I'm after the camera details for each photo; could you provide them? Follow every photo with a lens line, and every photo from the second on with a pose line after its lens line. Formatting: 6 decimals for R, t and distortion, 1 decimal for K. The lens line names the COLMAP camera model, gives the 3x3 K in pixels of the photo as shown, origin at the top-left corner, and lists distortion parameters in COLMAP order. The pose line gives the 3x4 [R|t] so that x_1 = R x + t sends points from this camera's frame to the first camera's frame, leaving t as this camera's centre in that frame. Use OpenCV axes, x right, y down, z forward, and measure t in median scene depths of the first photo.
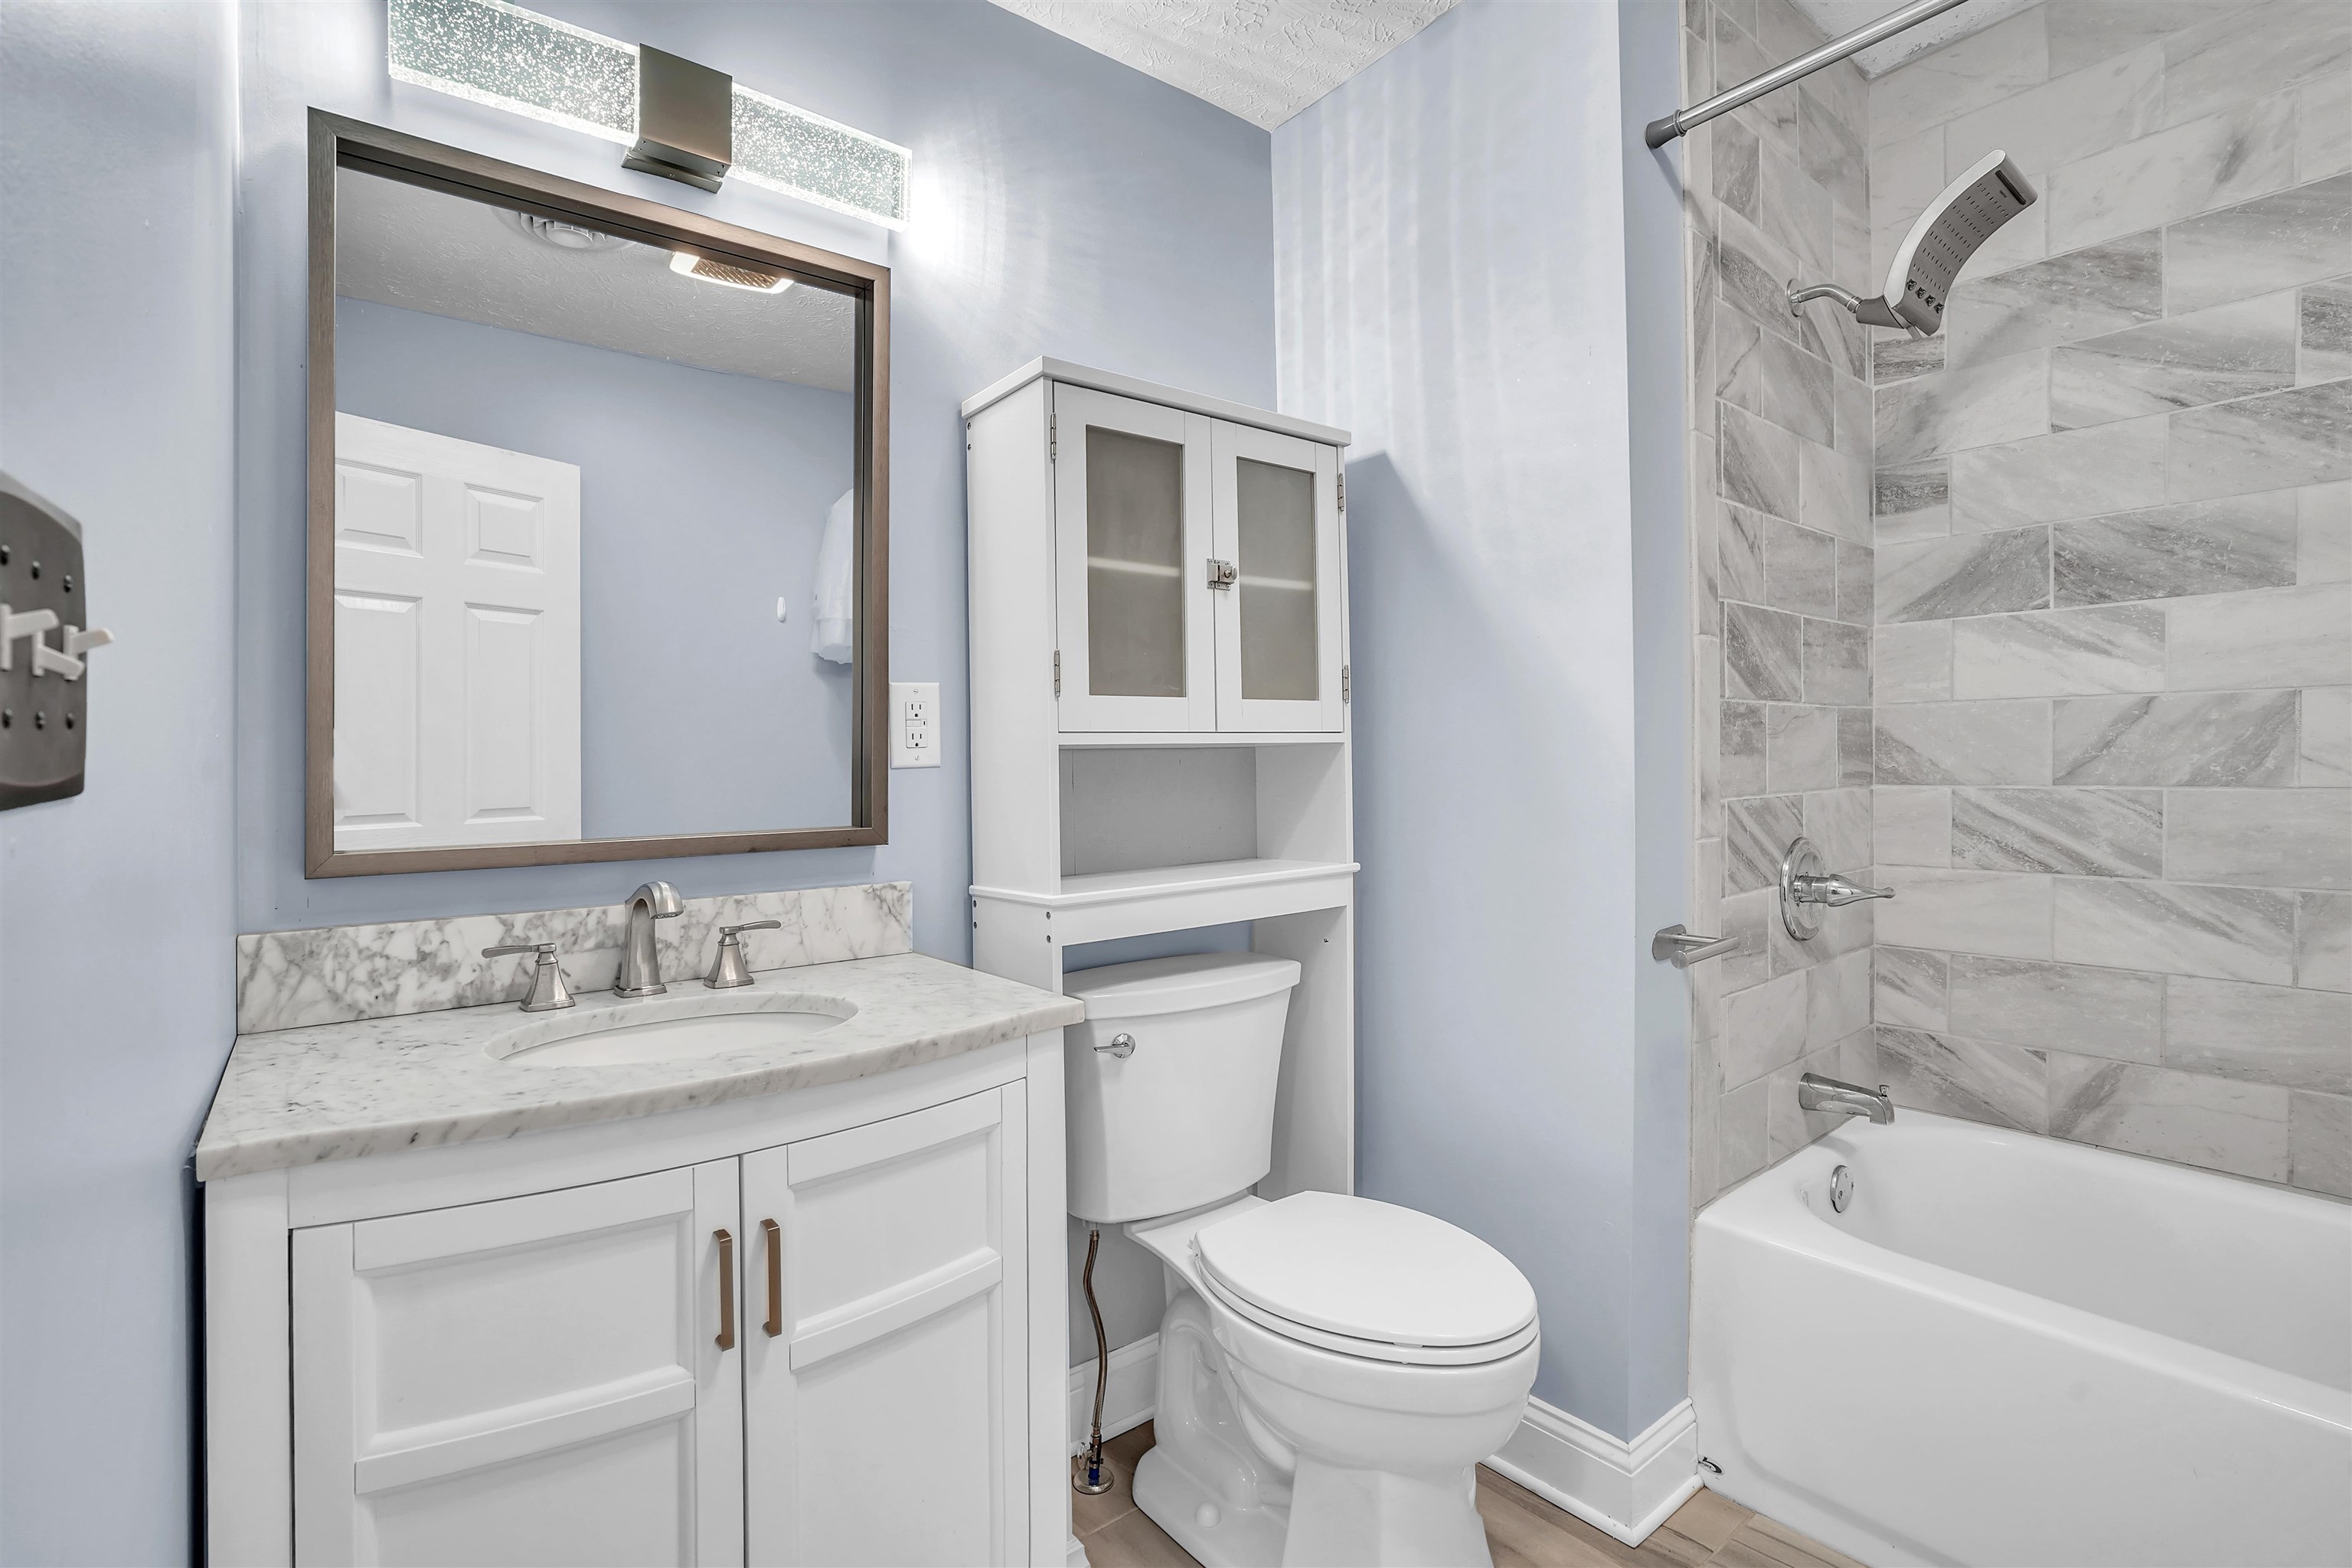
lens RADIAL K [[1110.8, 0, 1152.0], [0, 1110.8, 777.6], [0, 0, 1]] dist [-0.043204, 0.016896]
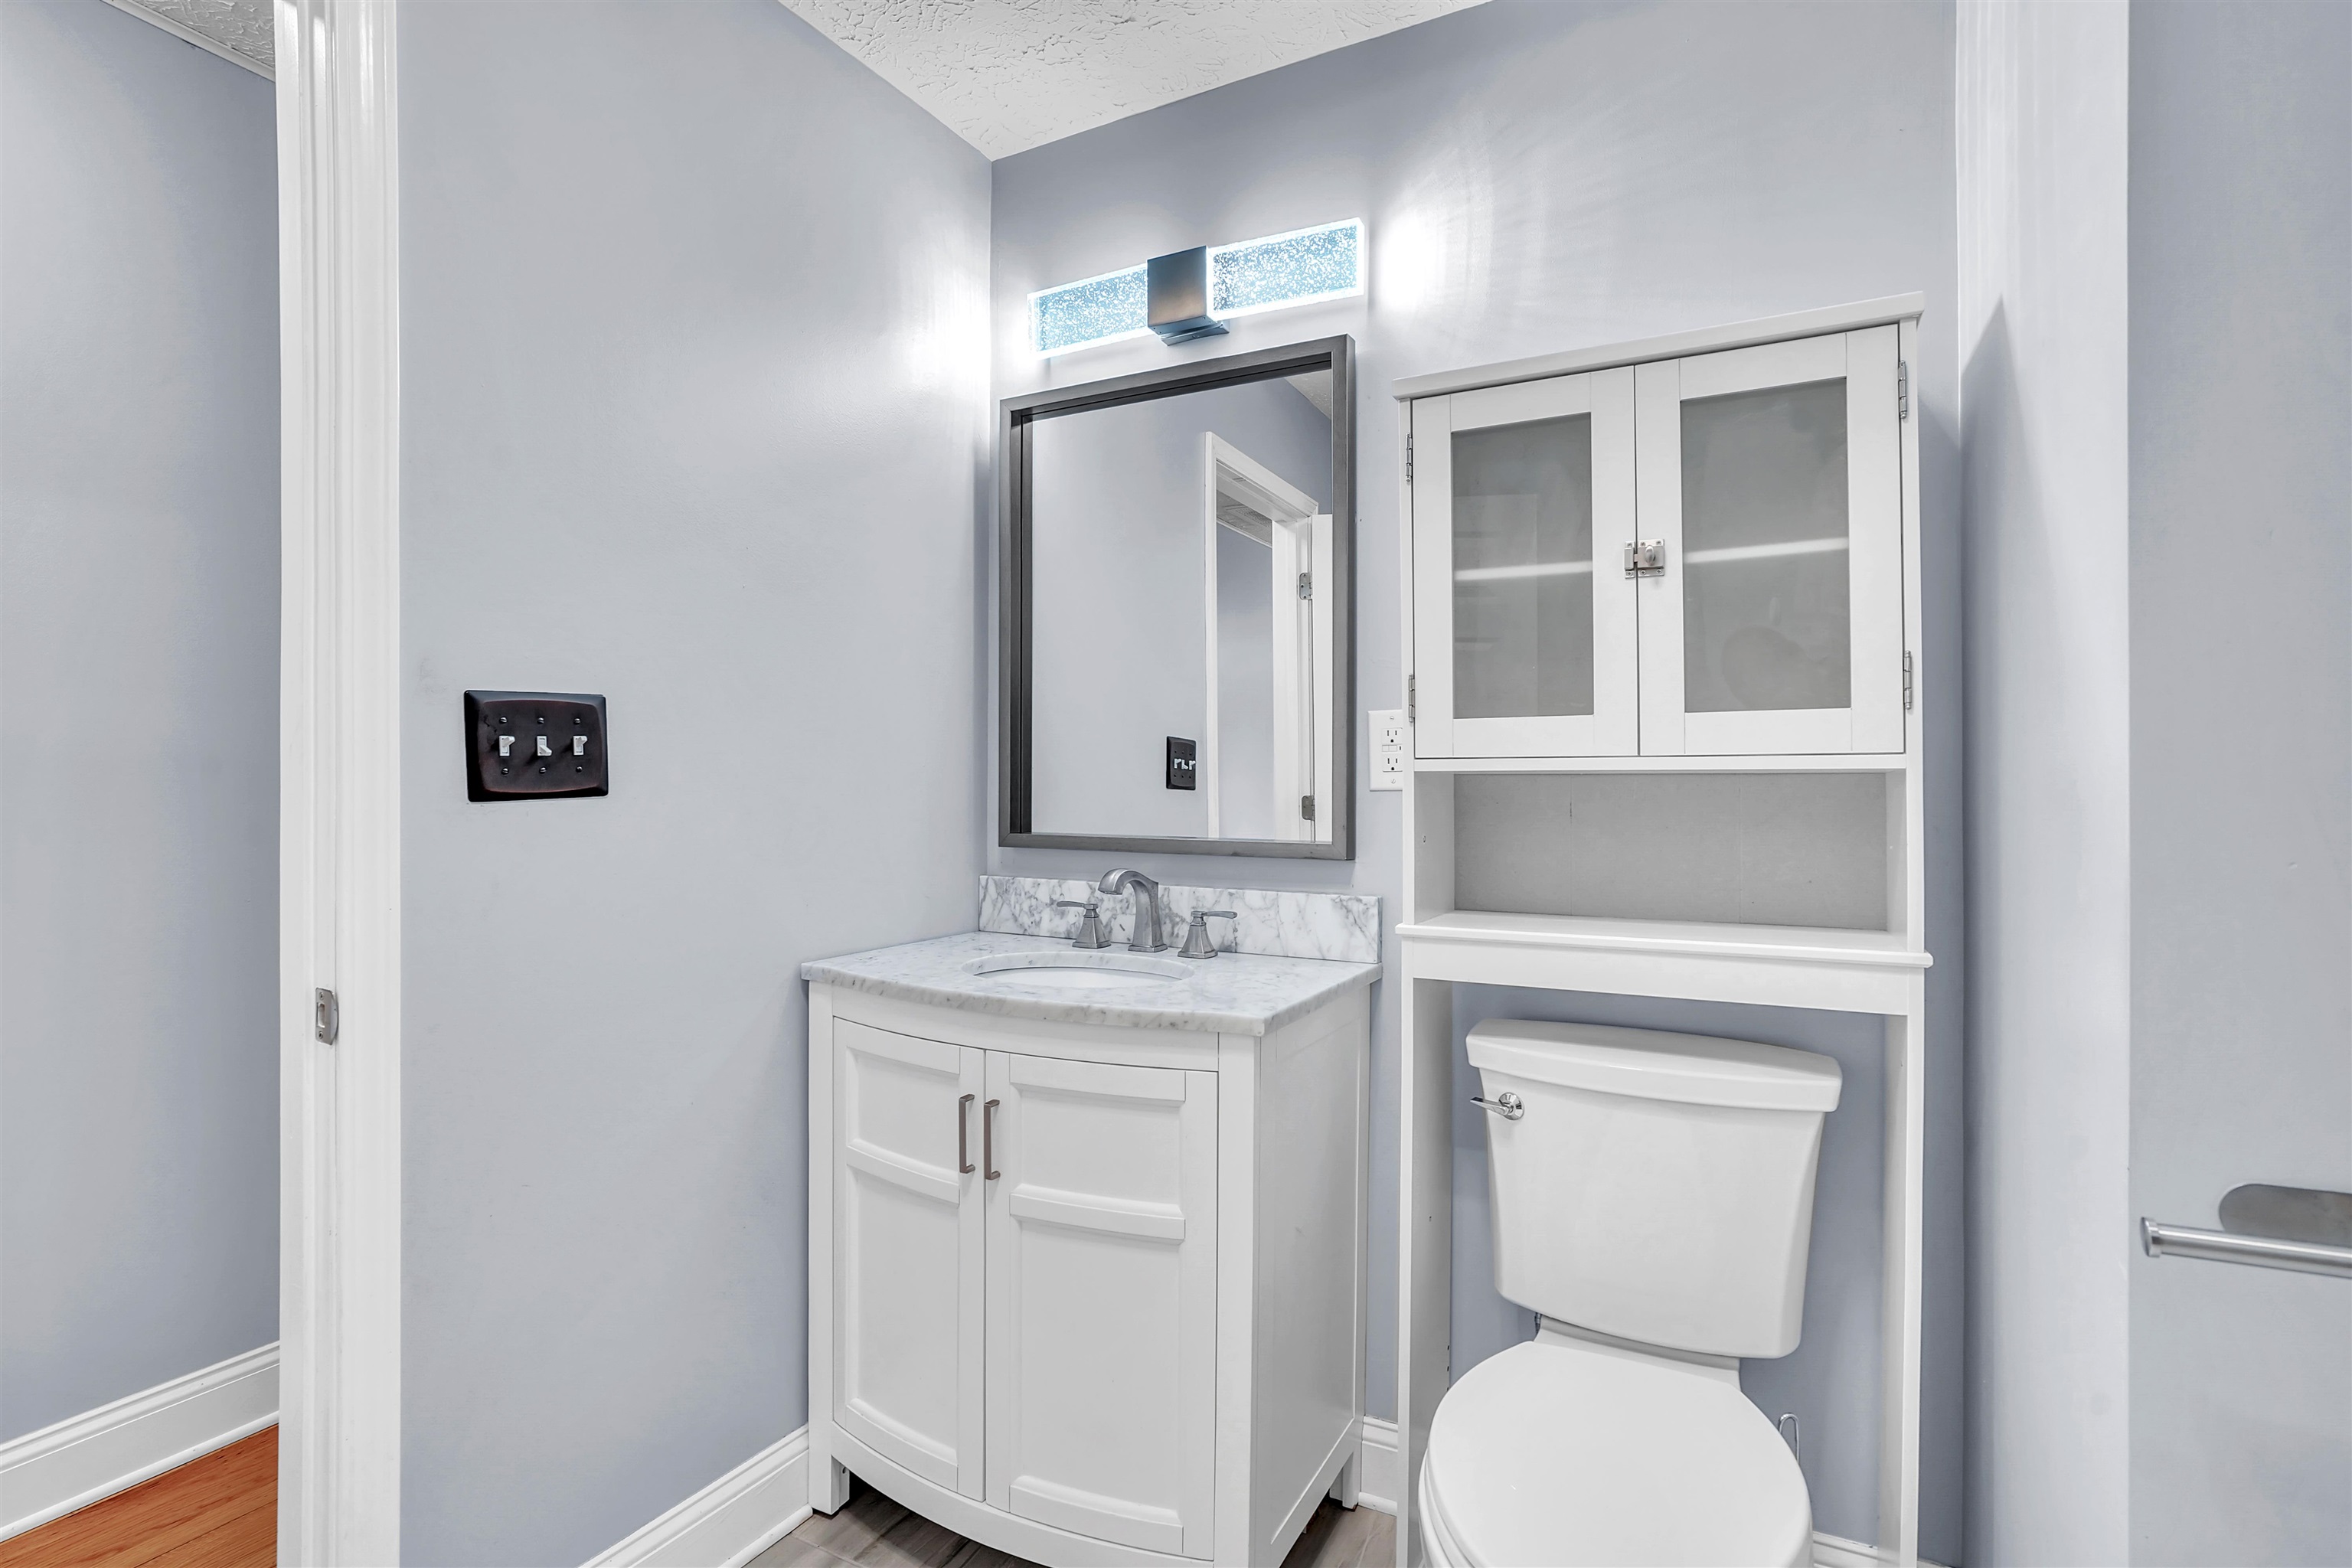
lens RADIAL K [[1110.8, 0, 1159.4], [0, 1110.8, 782.7], [0, 0, 1]] dist [-0.043204, 0.016896]
pose [[0.405152, 0.019624, -0.914039, 0.875505], [-0.021003, 0.999706, 0.012154, -0.032662], [0.914008, 0.014274, 0.405444, 0.490275]]
